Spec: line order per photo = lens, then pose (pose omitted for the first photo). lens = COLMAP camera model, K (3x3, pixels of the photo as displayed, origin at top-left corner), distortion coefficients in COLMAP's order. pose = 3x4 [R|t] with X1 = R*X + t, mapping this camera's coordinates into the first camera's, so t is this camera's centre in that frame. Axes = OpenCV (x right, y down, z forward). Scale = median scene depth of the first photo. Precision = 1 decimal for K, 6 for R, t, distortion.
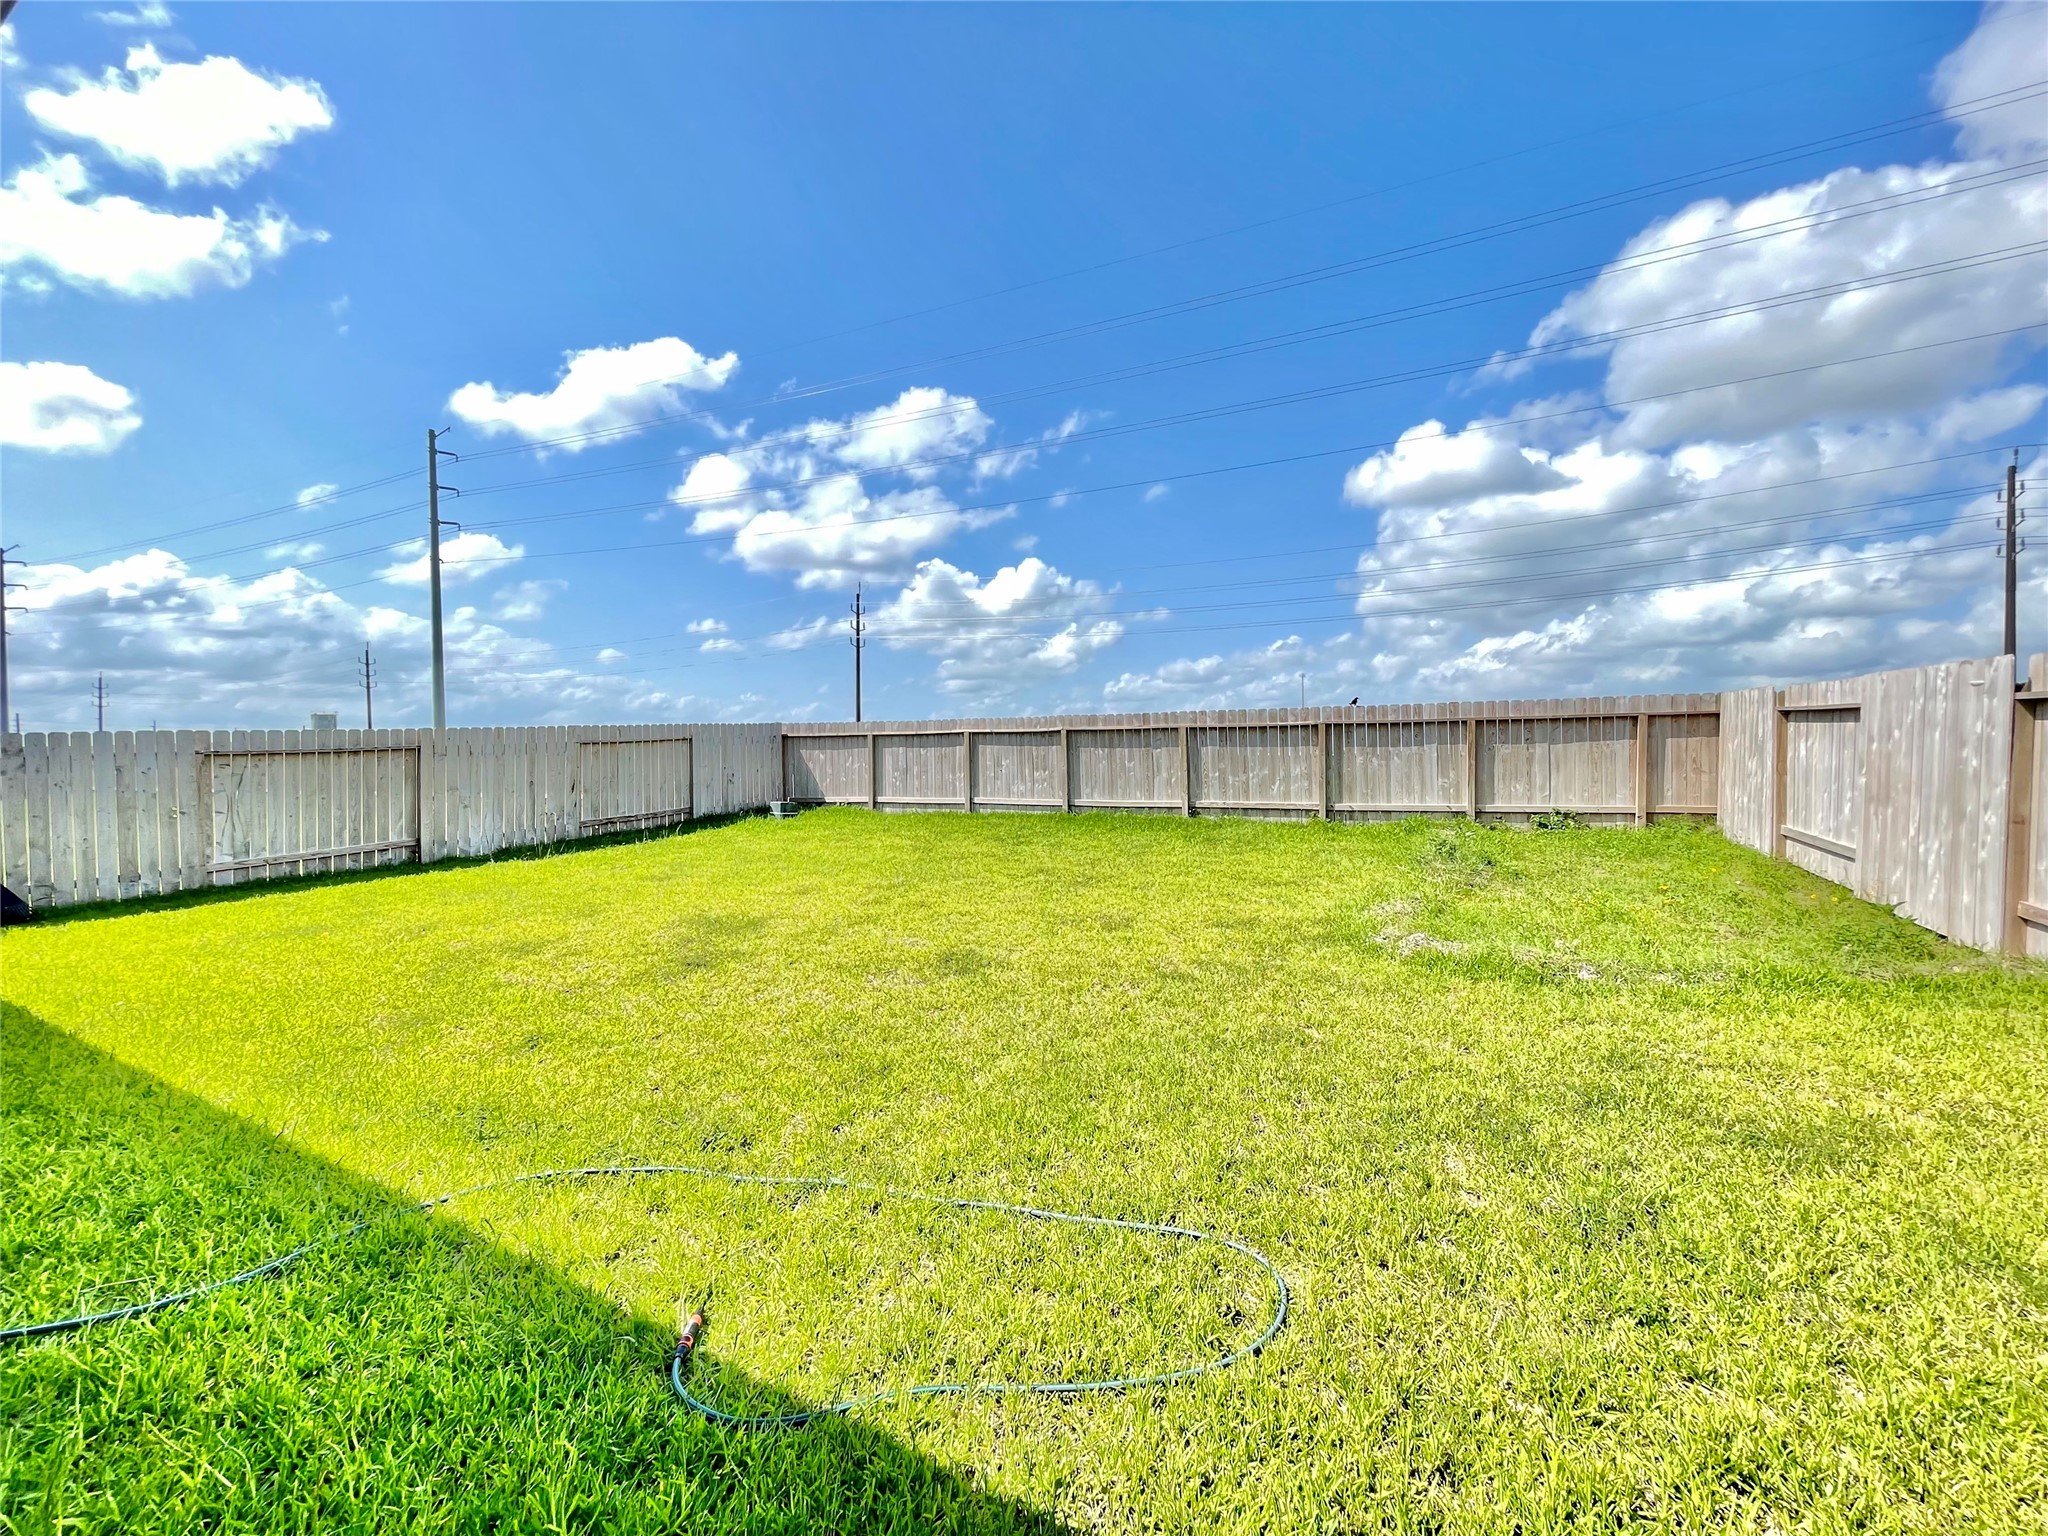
lens RADIAL K [[821.0, 0, 1040.4], [0, 821.0, 762.3], [0, 0, 1]] dist [0.001340, -0.002133]
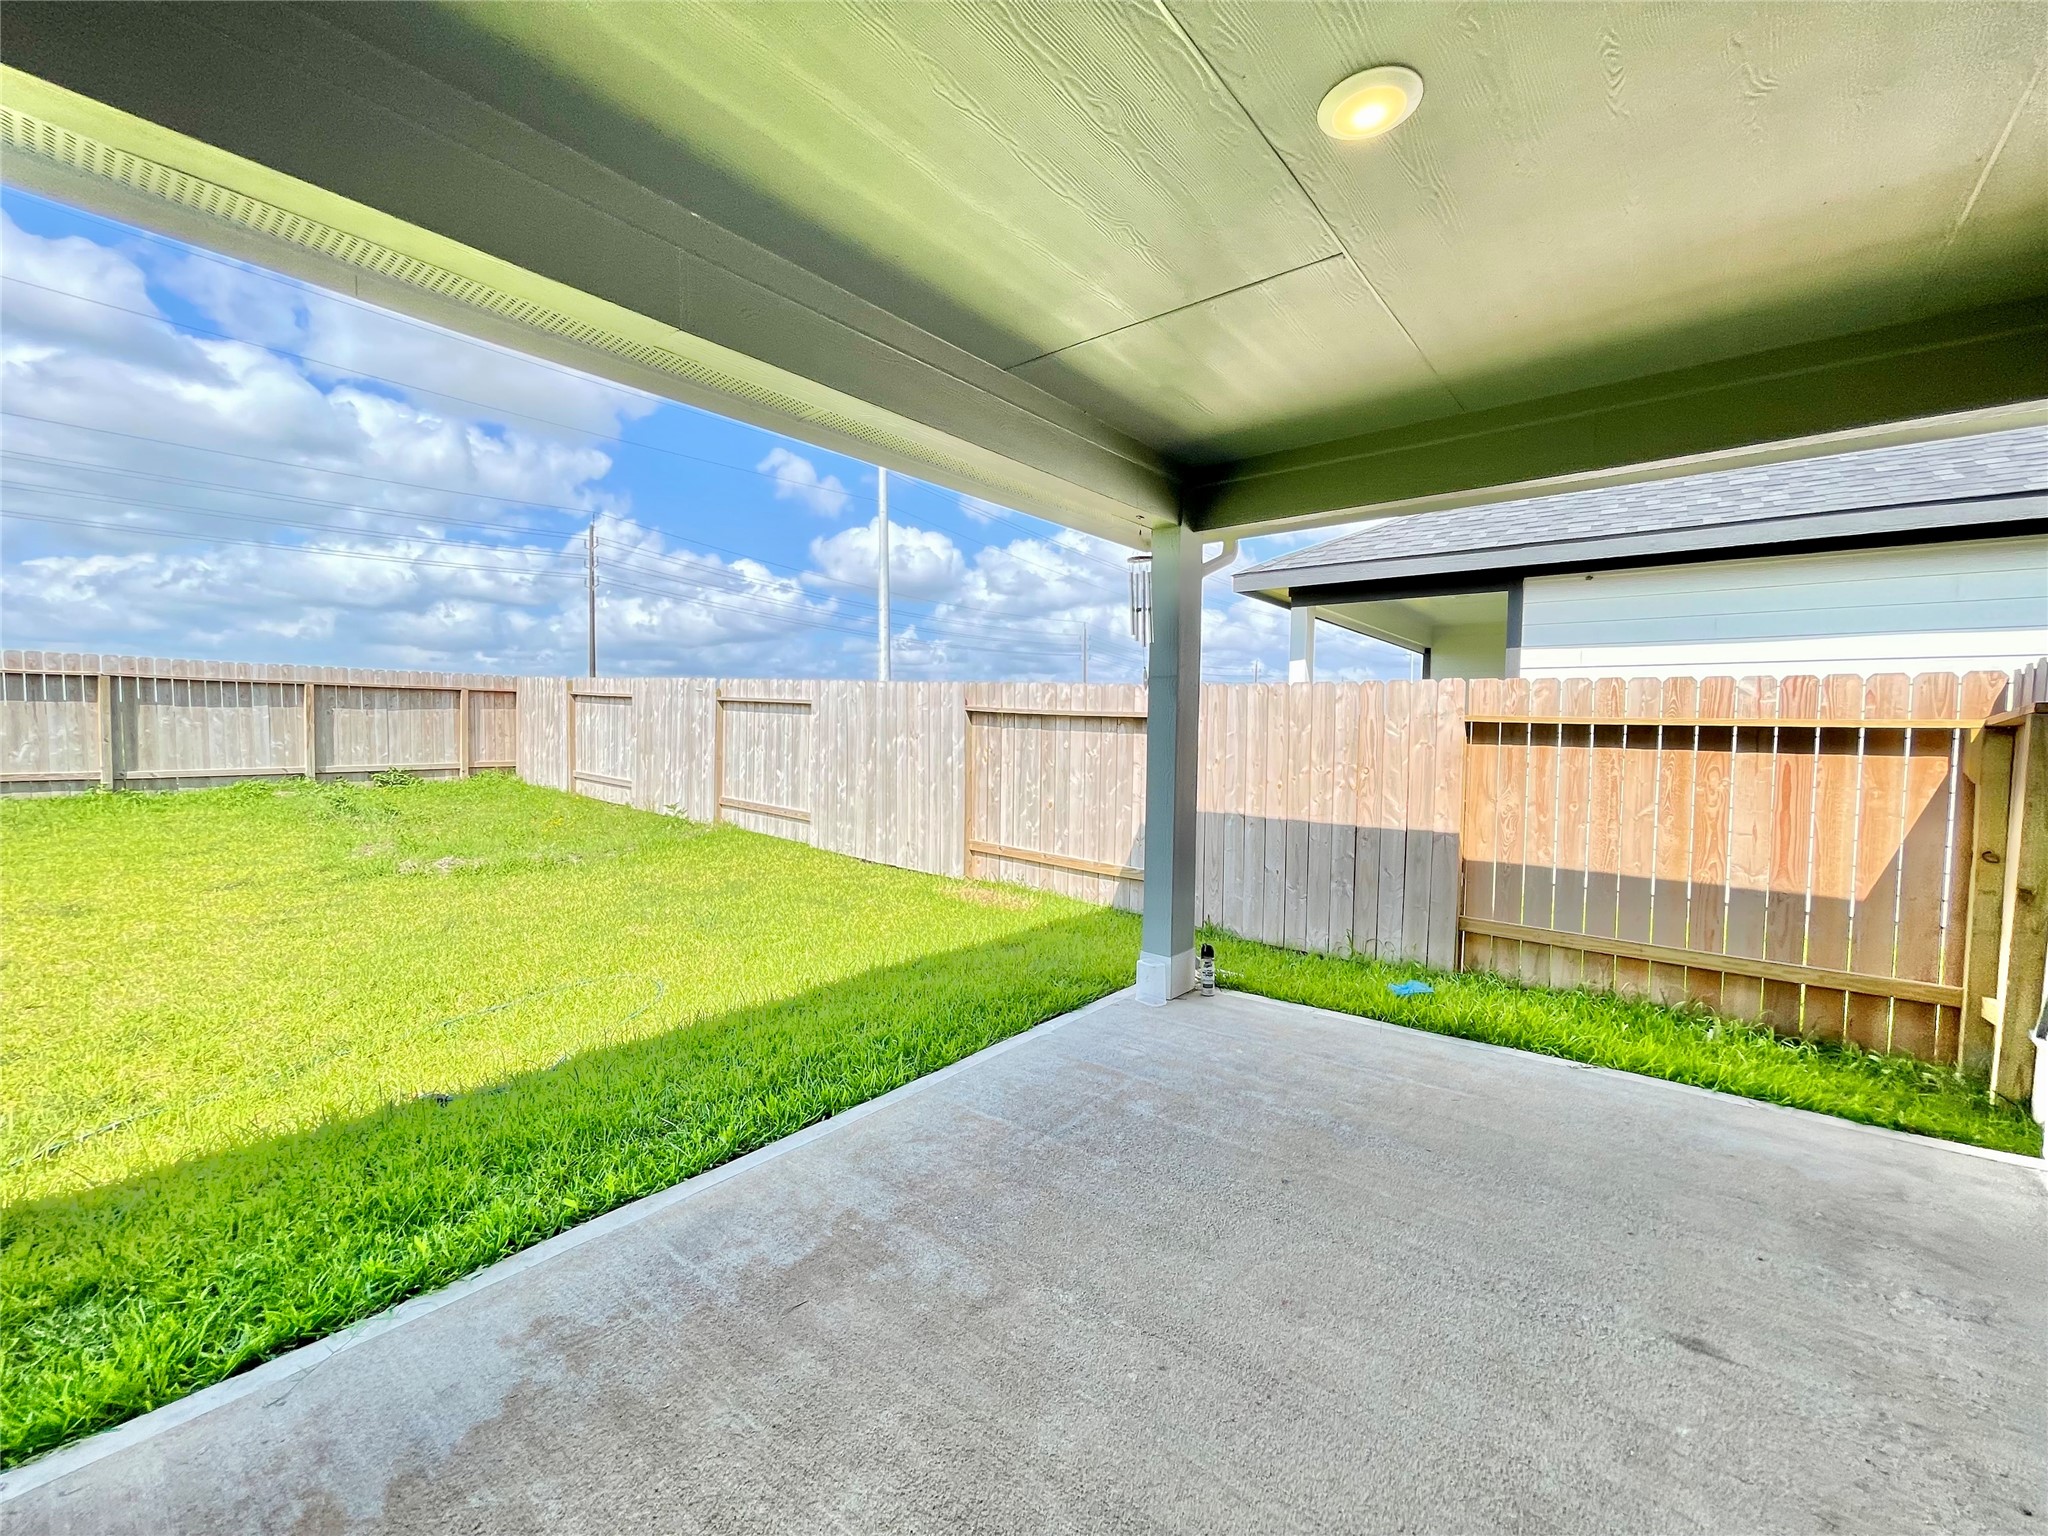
lens RADIAL K [[821.0, 0, 1038.4], [0, 821.0, 762.2], [0, 0, 1]] dist [0.001340, -0.002133]
pose [[0.195593, -0.026830, 0.980318, -0.310201], [-0.013597, 0.999455, 0.030067, 0.003220], [-0.980591, -0.019210, 0.195121, -0.095540]]
